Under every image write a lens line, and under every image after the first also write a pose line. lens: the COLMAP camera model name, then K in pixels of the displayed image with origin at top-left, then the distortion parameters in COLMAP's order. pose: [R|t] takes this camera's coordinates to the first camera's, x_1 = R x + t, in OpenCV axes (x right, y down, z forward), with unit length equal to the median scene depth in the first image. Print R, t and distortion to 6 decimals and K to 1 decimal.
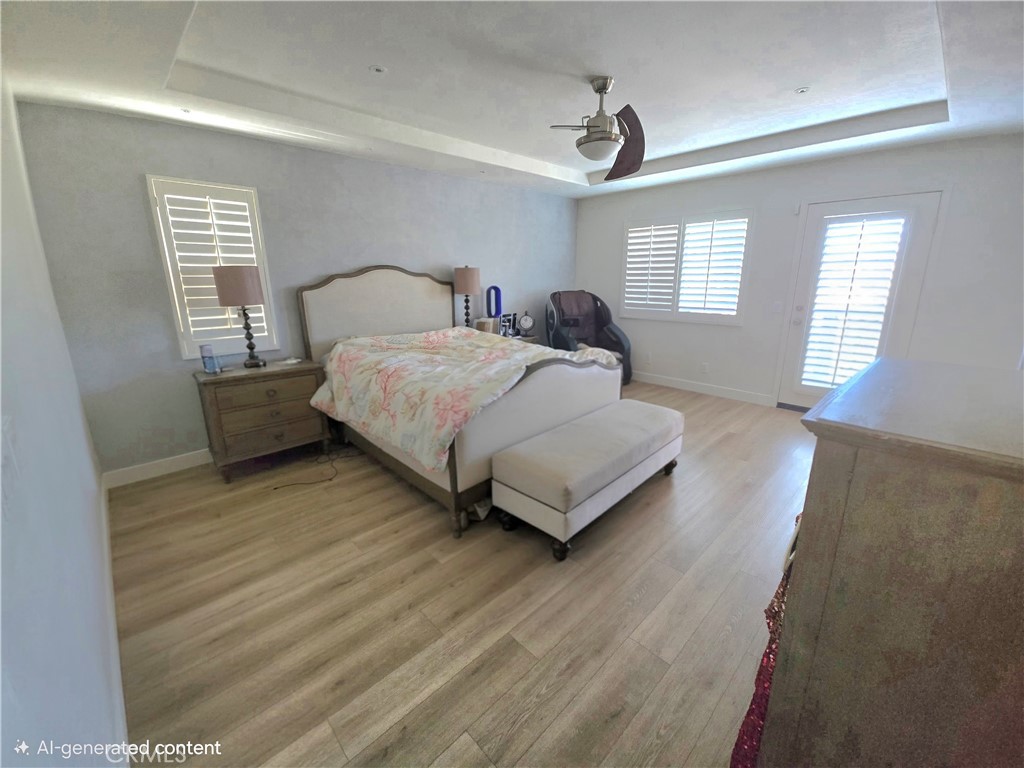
lens RADIAL K [[415.2, 0, 511.8], [0, 415.2, 379.5], [0, 0, 1]] dist [0.012527, -0.006987]
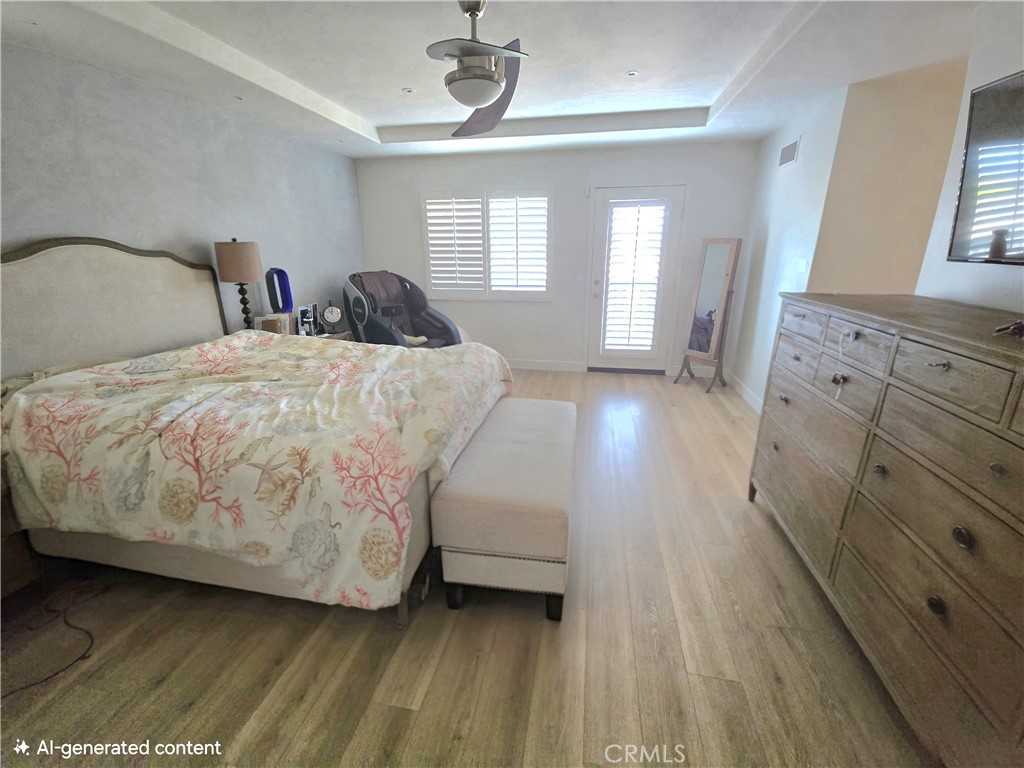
lens RADIAL K [[415.2, 0, 511.8], [0, 415.2, 379.5], [0, 0, 1]] dist [0.012527, -0.006987]
pose [[0.814529, -0.173672, 0.553516, -0.151544], [0.143210, 0.984803, 0.098251, -0.050230], [-0.562168, -0.000759, 0.827023, 0.181179]]
